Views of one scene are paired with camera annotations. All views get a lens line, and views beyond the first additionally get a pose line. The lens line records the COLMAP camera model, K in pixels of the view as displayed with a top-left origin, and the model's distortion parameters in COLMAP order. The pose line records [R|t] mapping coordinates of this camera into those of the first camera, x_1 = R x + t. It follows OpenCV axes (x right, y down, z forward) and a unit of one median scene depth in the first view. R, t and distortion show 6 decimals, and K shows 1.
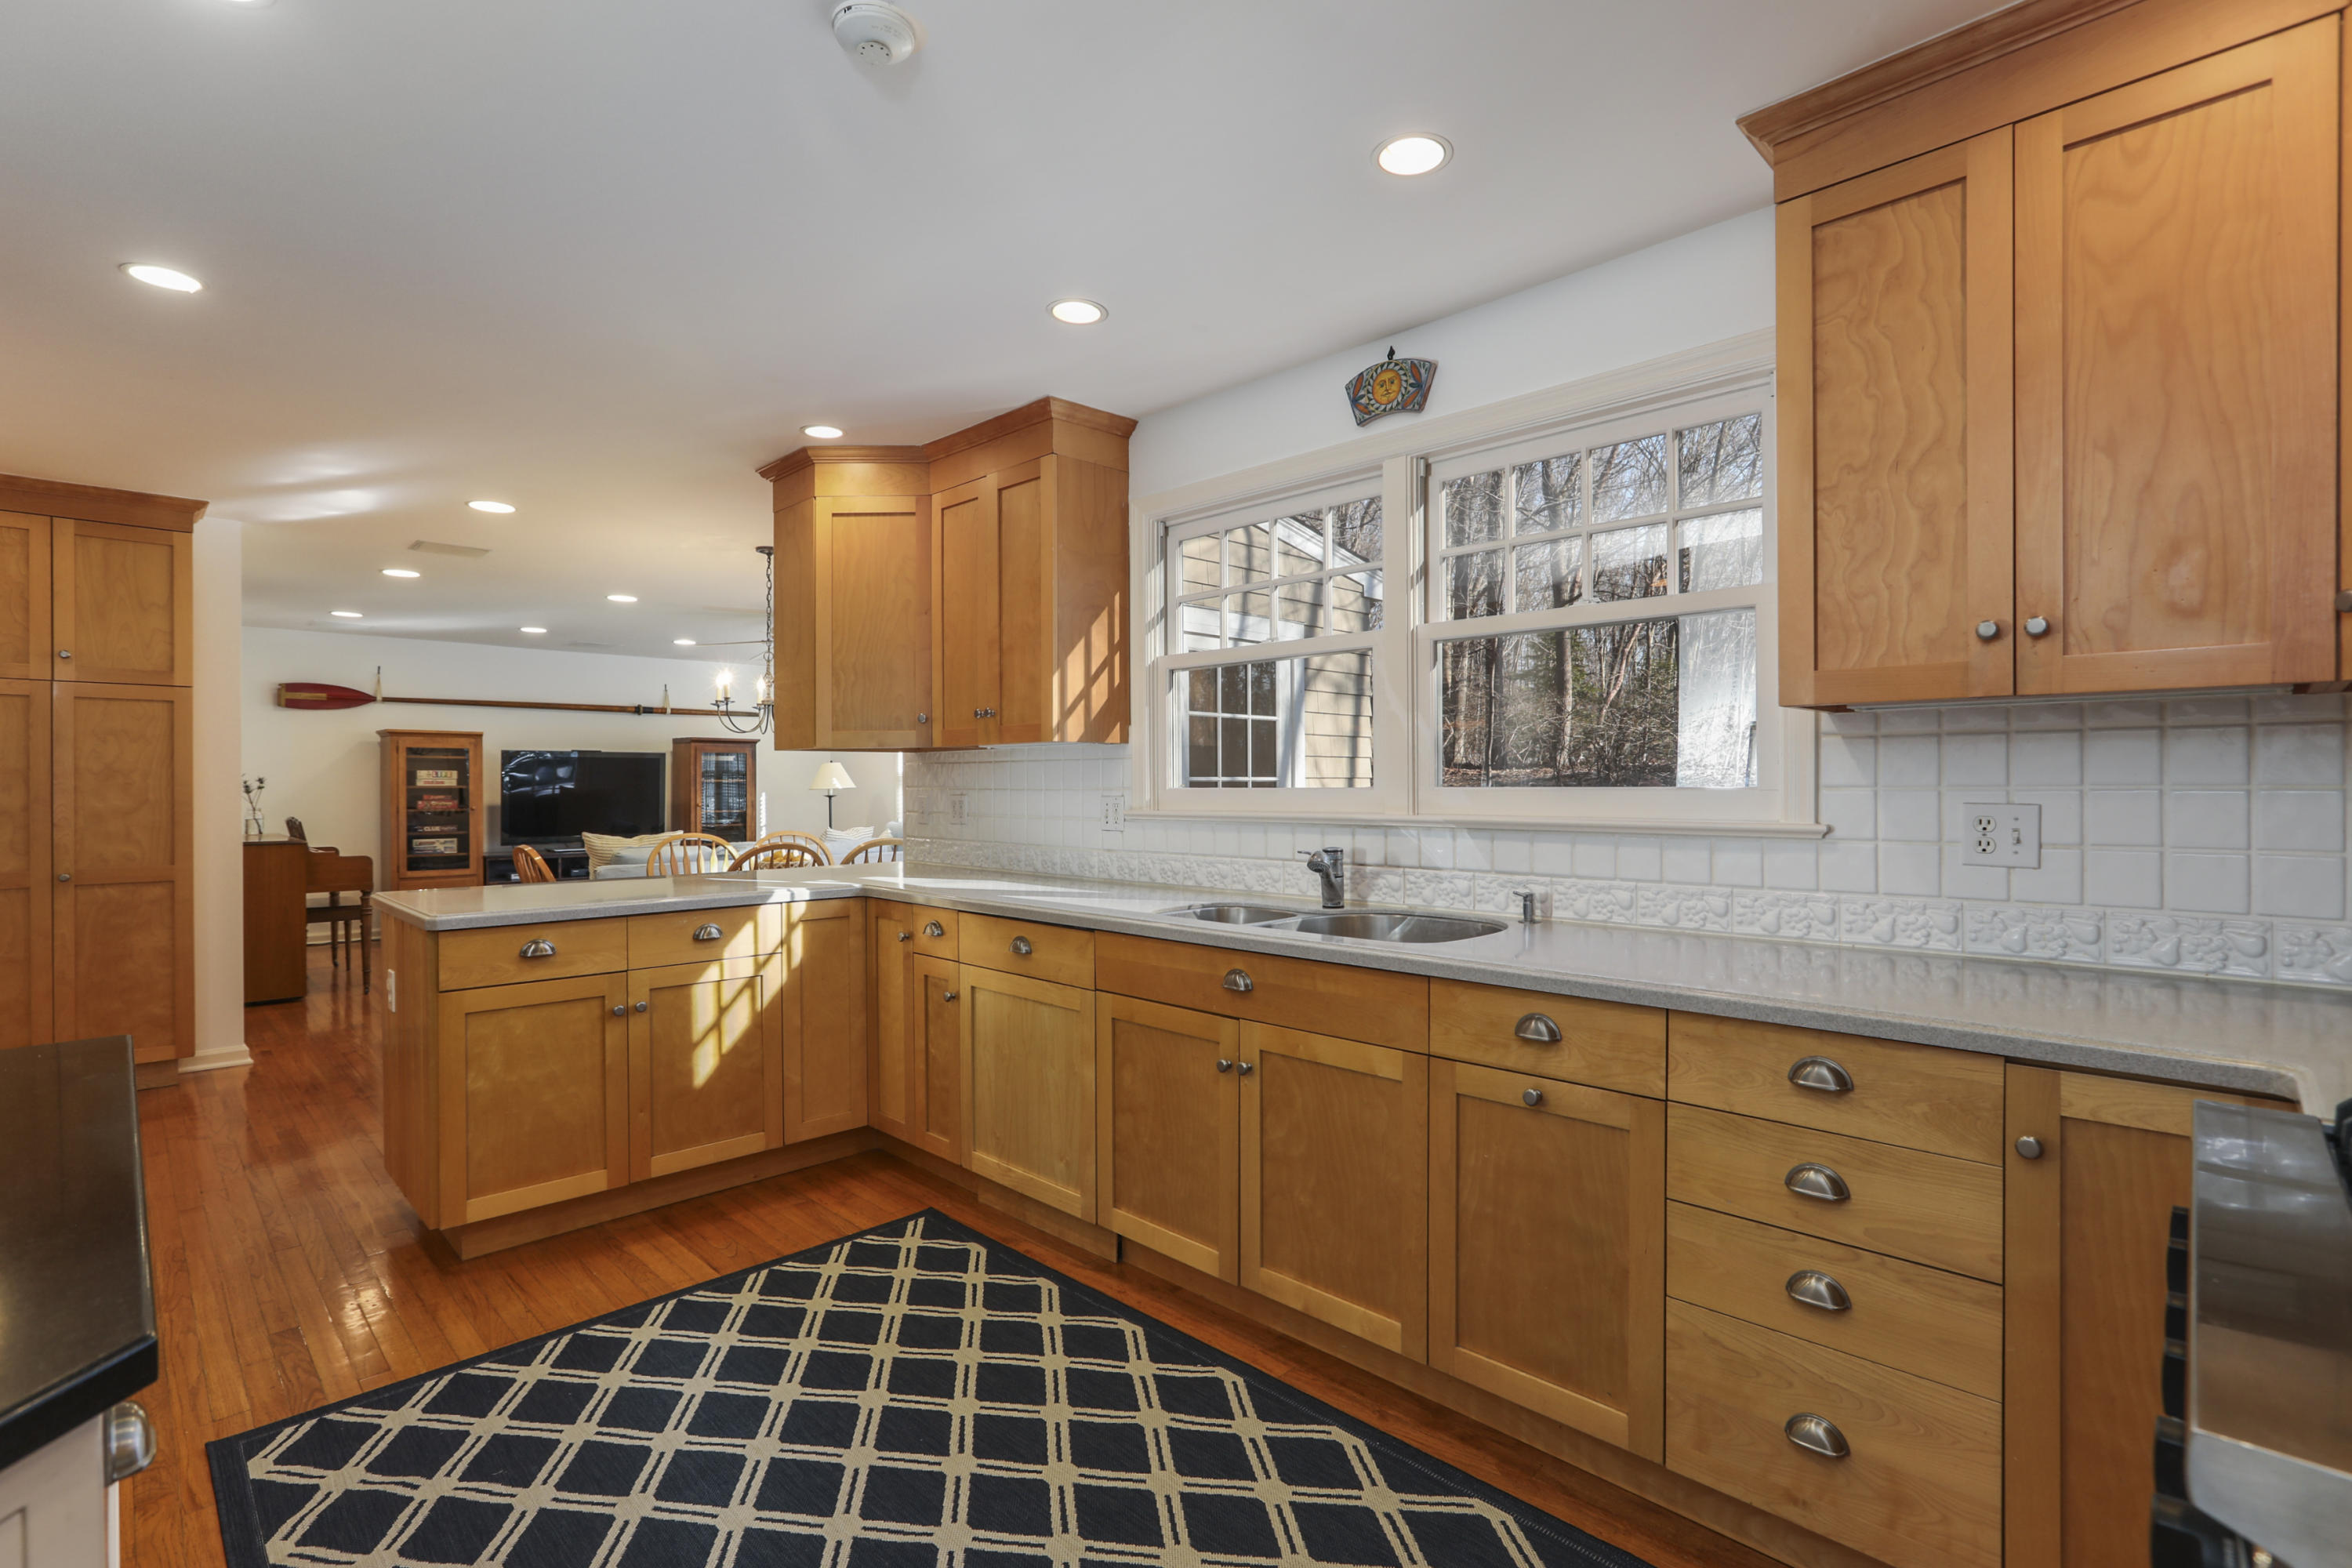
lens RADIAL K [[1097.4, 0, 1196.1], [0, 1097.4, 789.4], [0, 0, 1]] dist [-0.047331, 0.014240]
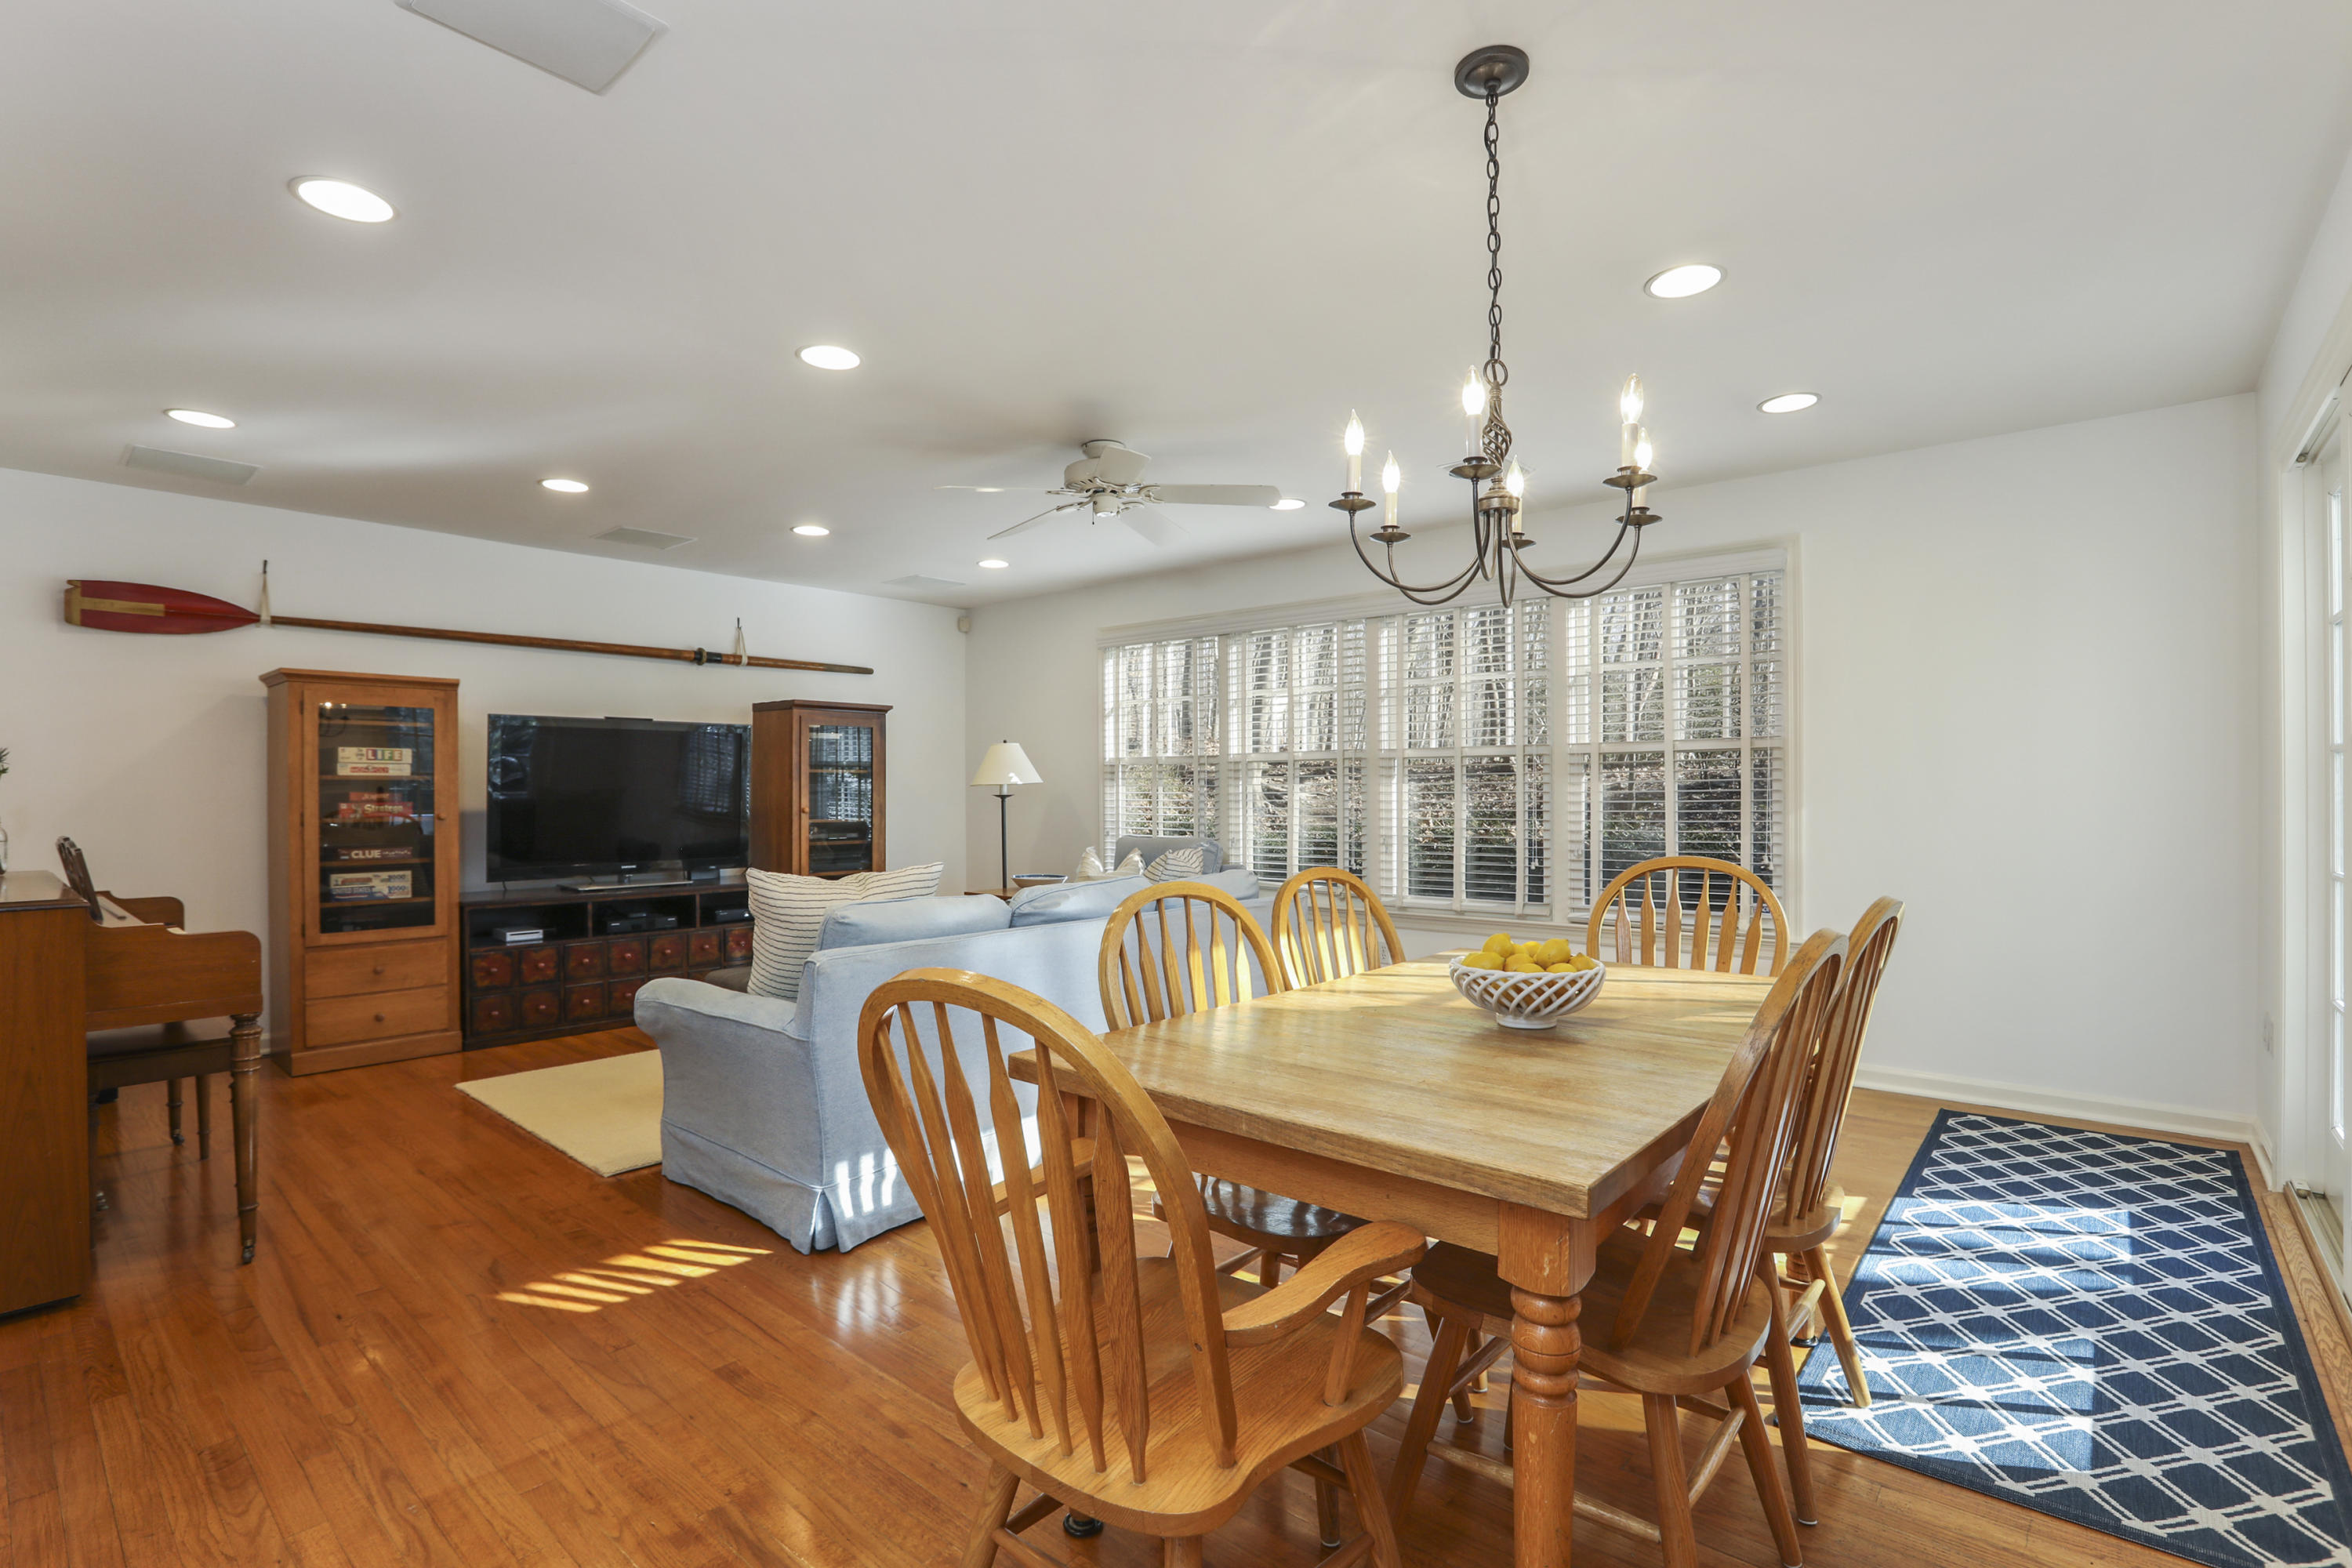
lens RADIAL K [[1097.4, 0, 1165.2], [0, 1097.4, 784.1], [0, 0, 1]] dist [-0.047331, 0.014240]
pose [[0.997854, 0.000271, 0.065472, -0.346282], [0.000346, 0.999956, -0.009418, 0.006456], [-0.065472, 0.009421, 0.997810, 0.435233]]
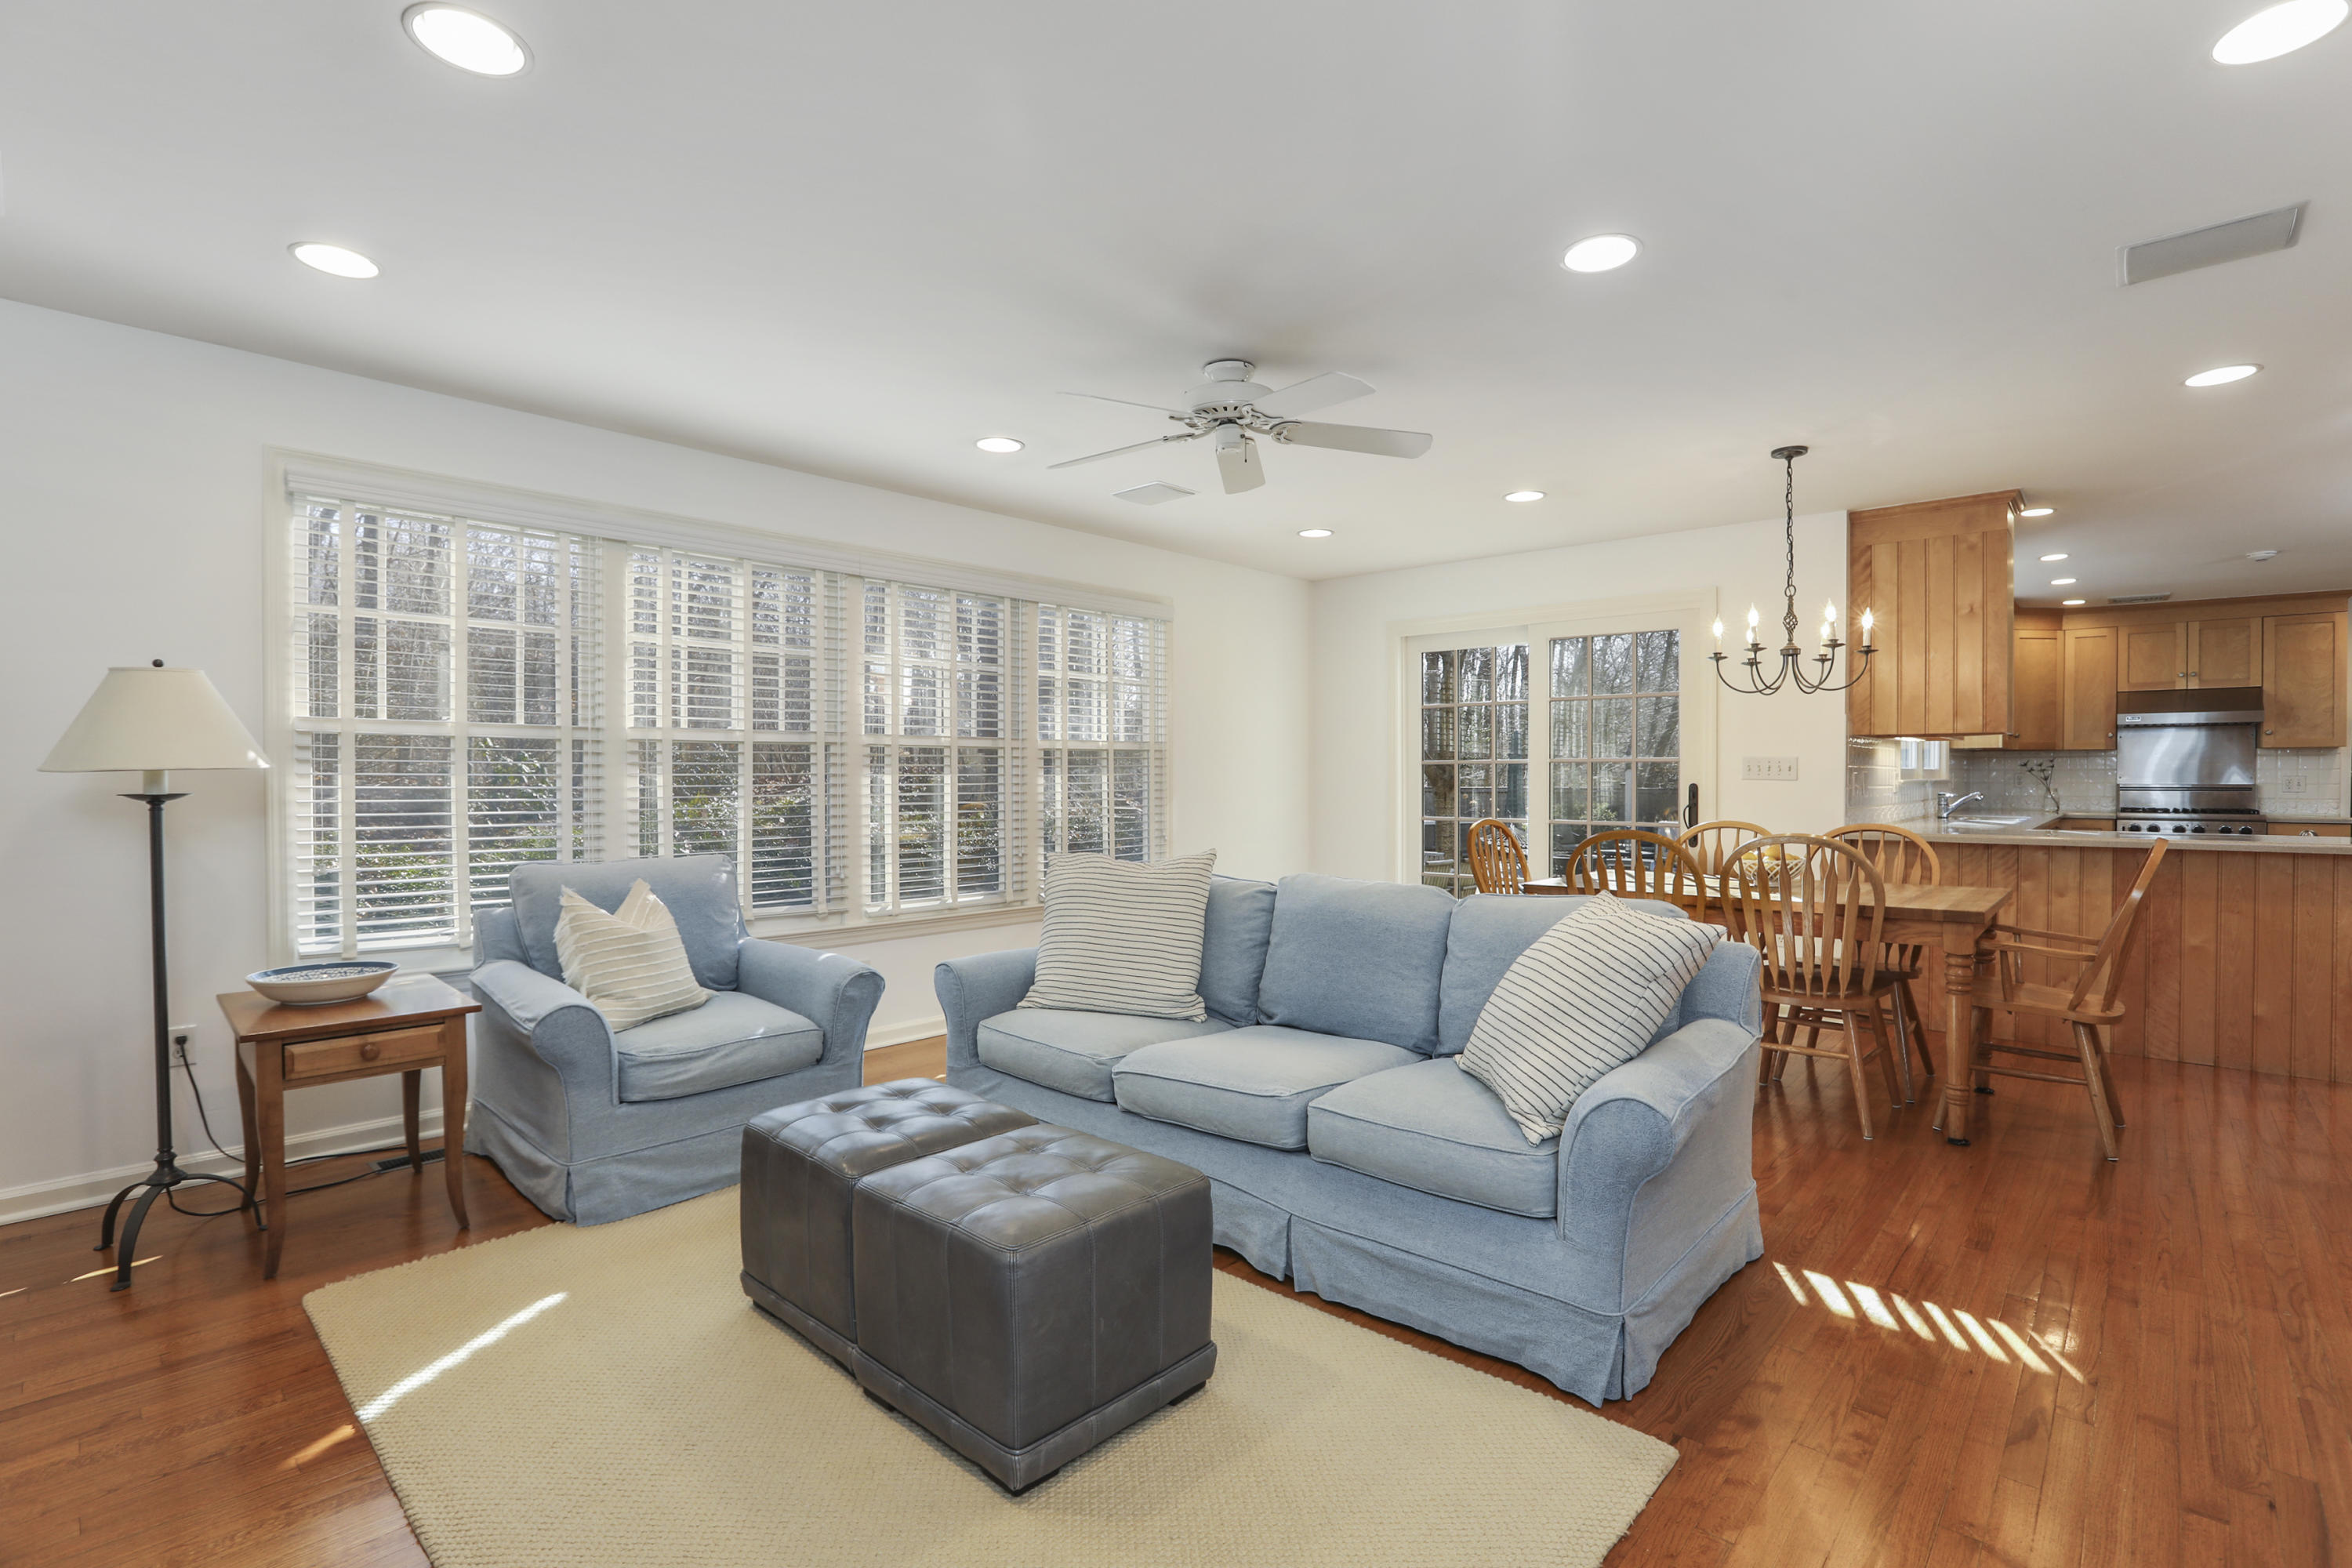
lens RADIAL K [[1097.4, 0, 1187.2], [0, 1097.4, 783.0], [0, 0, 1]] dist [-0.047331, 0.014240]
pose [[-0.027795, -0.011051, 0.999553, -0.849029], [0.005728, 0.999921, 0.011214, -0.003681], [-0.999597, 0.006037, -0.027730, 1.074412]]
